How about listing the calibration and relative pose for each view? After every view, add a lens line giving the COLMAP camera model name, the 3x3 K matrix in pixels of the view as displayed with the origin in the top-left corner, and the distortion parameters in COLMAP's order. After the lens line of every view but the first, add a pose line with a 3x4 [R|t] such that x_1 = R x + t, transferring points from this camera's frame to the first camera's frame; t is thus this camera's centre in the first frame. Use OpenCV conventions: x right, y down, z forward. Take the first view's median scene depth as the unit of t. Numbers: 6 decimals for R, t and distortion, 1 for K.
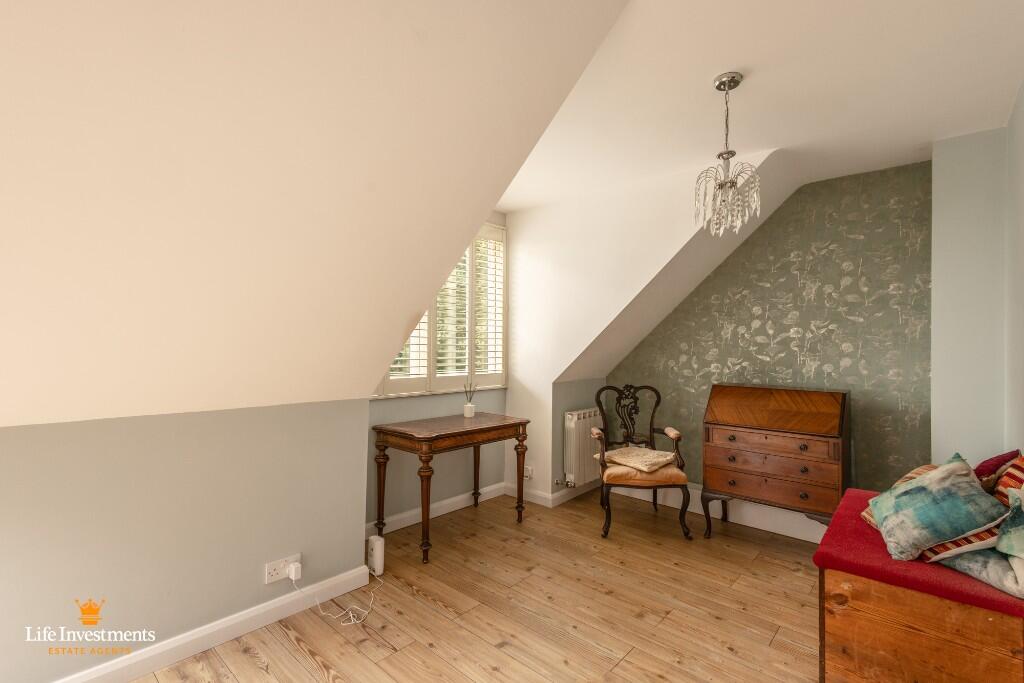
lens RADIAL K [[469.0, 0, 509.2], [0, 469.0, 338.7], [0, 0, 1]] dist [0.011828, -0.001731]
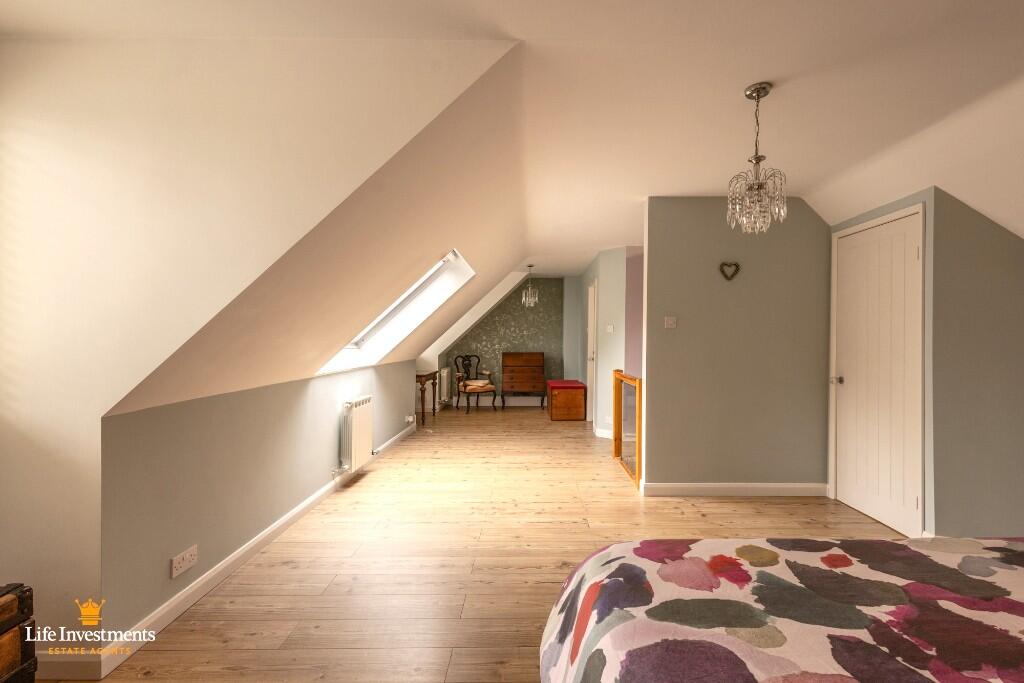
lens RADIAL K [[472.1, 0, 537.8], [0, 472.1, 340.7], [0, 0, 1]] dist [0.009220, -0.000618]
pose [[0.735292, -0.010729, 0.677665, -1.224595], [-0.005266, 0.999754, 0.021542, -0.025545], [-0.677730, -0.019408, 0.735055, -1.076082]]
